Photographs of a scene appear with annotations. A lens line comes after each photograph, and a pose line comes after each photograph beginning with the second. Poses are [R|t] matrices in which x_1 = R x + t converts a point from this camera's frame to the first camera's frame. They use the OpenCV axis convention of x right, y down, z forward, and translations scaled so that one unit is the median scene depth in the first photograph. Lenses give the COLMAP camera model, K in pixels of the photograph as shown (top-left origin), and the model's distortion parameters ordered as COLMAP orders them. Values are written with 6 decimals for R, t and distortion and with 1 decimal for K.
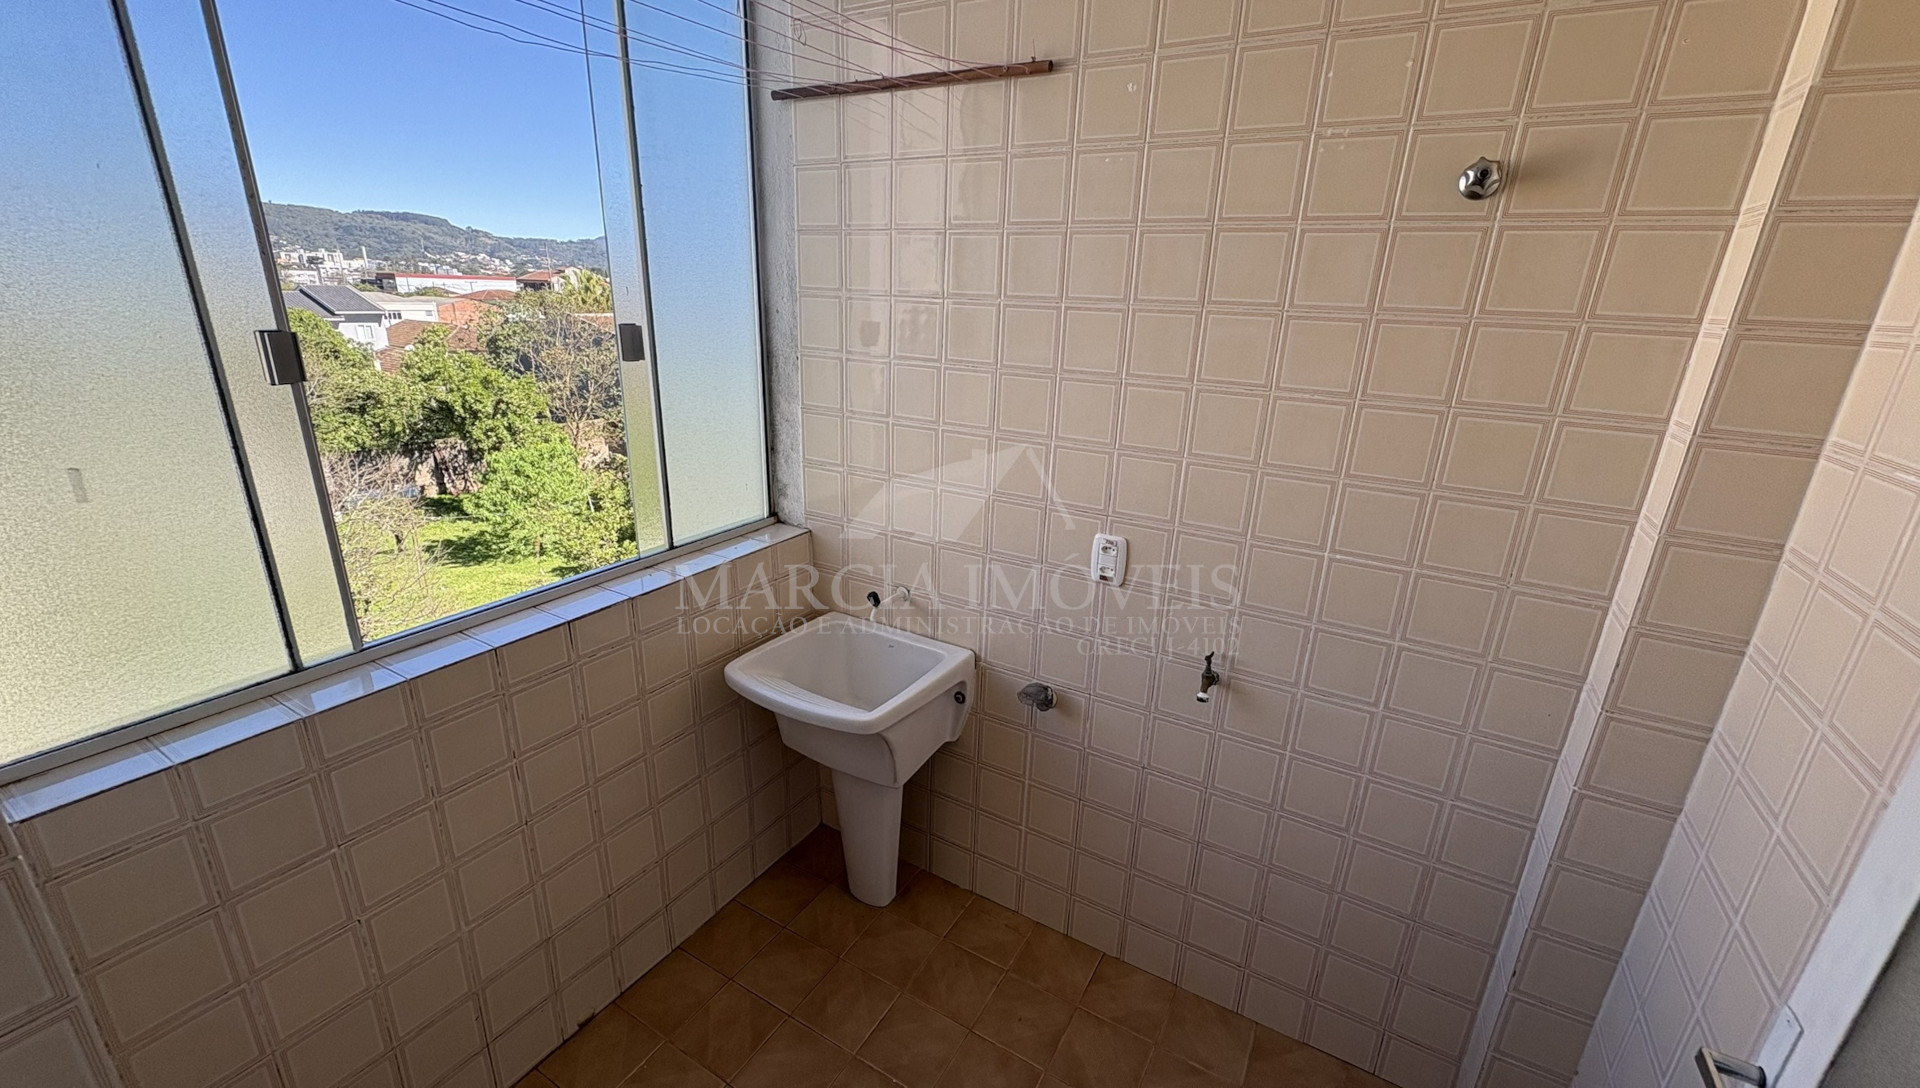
lens RADIAL K [[772.5, 0, 962.5], [0, 772.5, 550.3], [0, 0, 1]] dist [-0.003368, 0.000119]
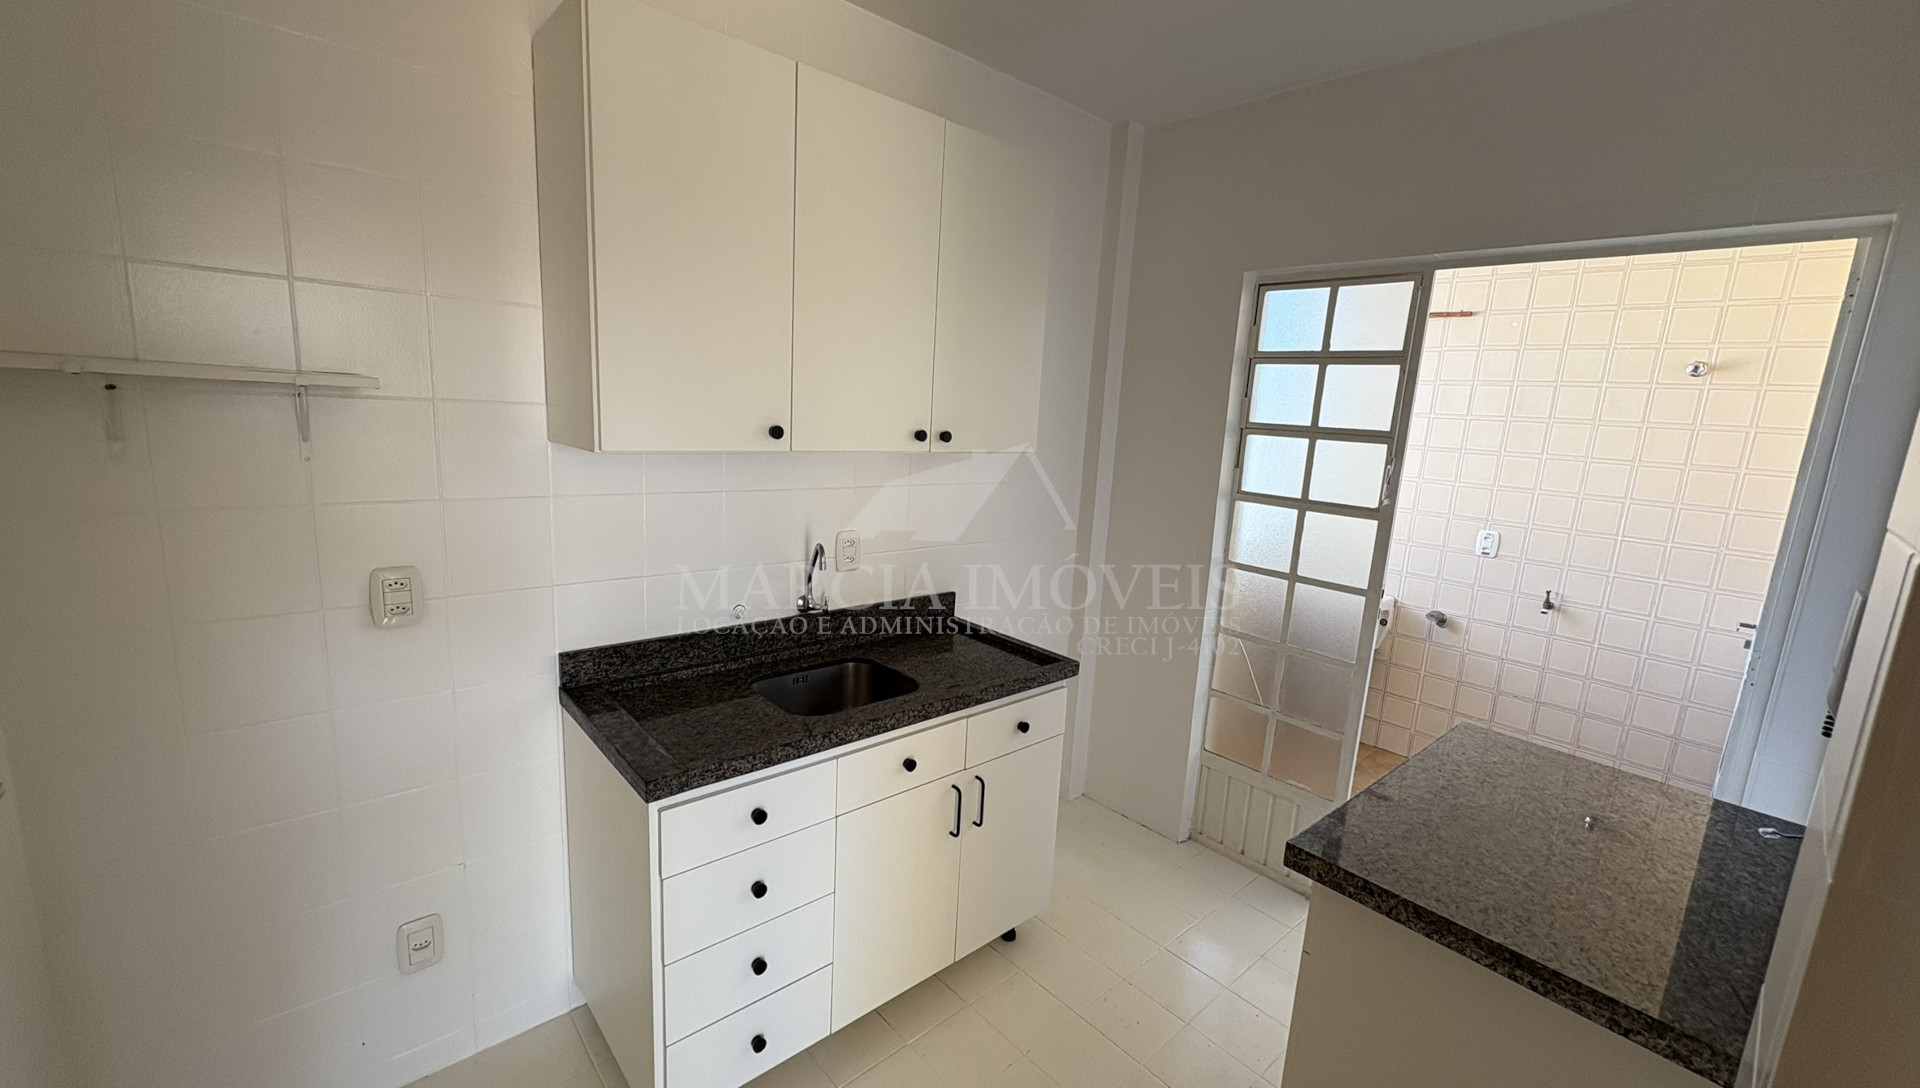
lens RADIAL K [[772.5, 0, 953.7], [0, 772.5, 544.0], [0, 0, 1]] dist [-0.003368, 0.000119]
pose [[0.951655, 0.076440, -0.297505, -0.592397], [-0.121460, 0.983250, -0.135892, 0.507055], [0.282134, 0.165457, 0.945000, -1.409978]]
